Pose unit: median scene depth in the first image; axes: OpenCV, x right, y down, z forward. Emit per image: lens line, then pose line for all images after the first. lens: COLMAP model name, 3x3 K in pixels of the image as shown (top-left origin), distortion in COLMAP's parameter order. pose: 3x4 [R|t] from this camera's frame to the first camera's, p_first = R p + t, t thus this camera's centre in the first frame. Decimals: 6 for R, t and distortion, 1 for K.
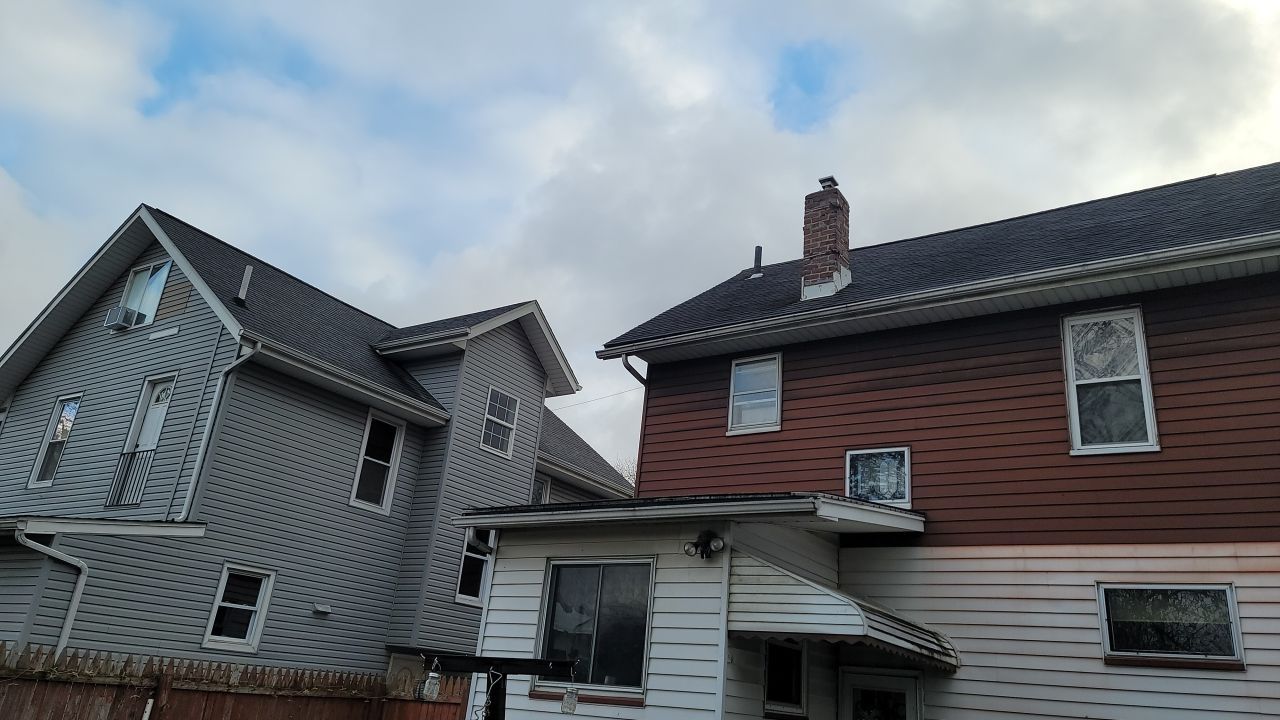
lens RADIAL K [[950.7, 0, 643.5], [0, 950.7, 332.6], [0, 0, 1]] dist [0.099210, -0.080015]
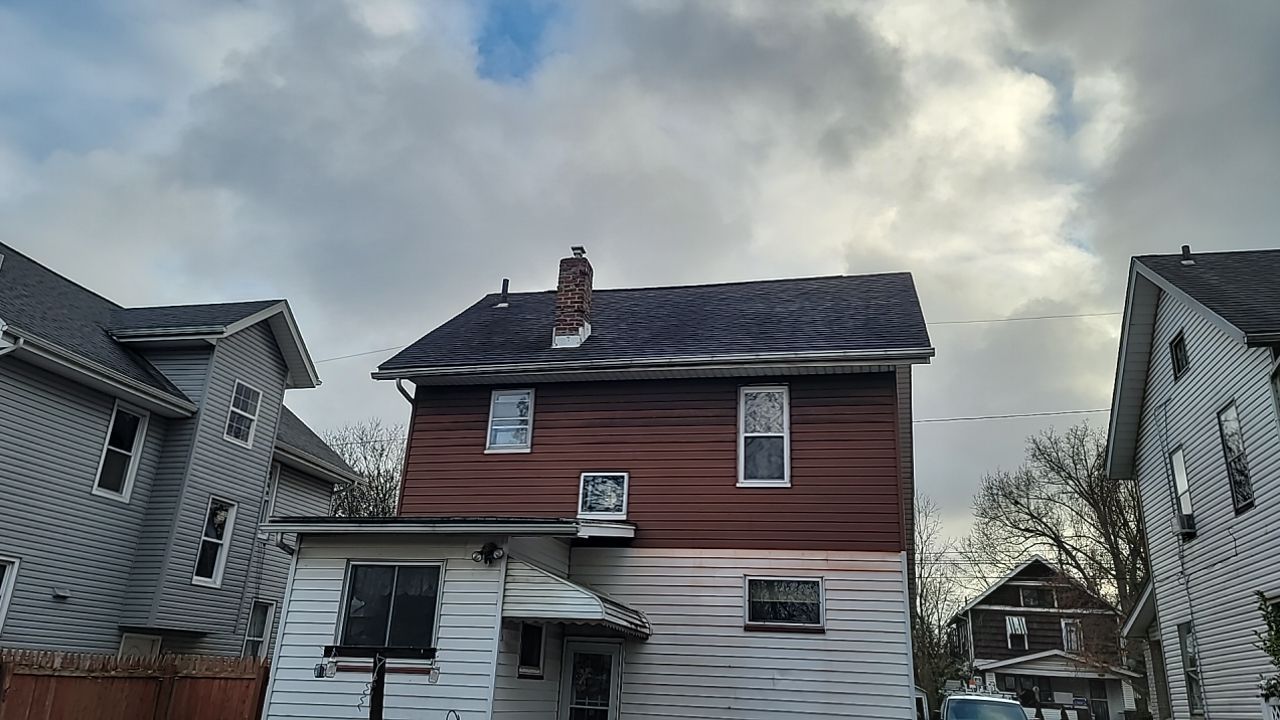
lens RADIAL K [[950.7, 0, 643.5], [0, 950.7, 332.6], [0, 0, 1]] dist [0.099210, -0.080015]
pose [[0.942967, 0.079702, 0.323205, -0.129932], [-0.092522, 0.995410, 0.024469, -0.096165], [-0.319771, -0.052977, 0.946013, -0.224977]]
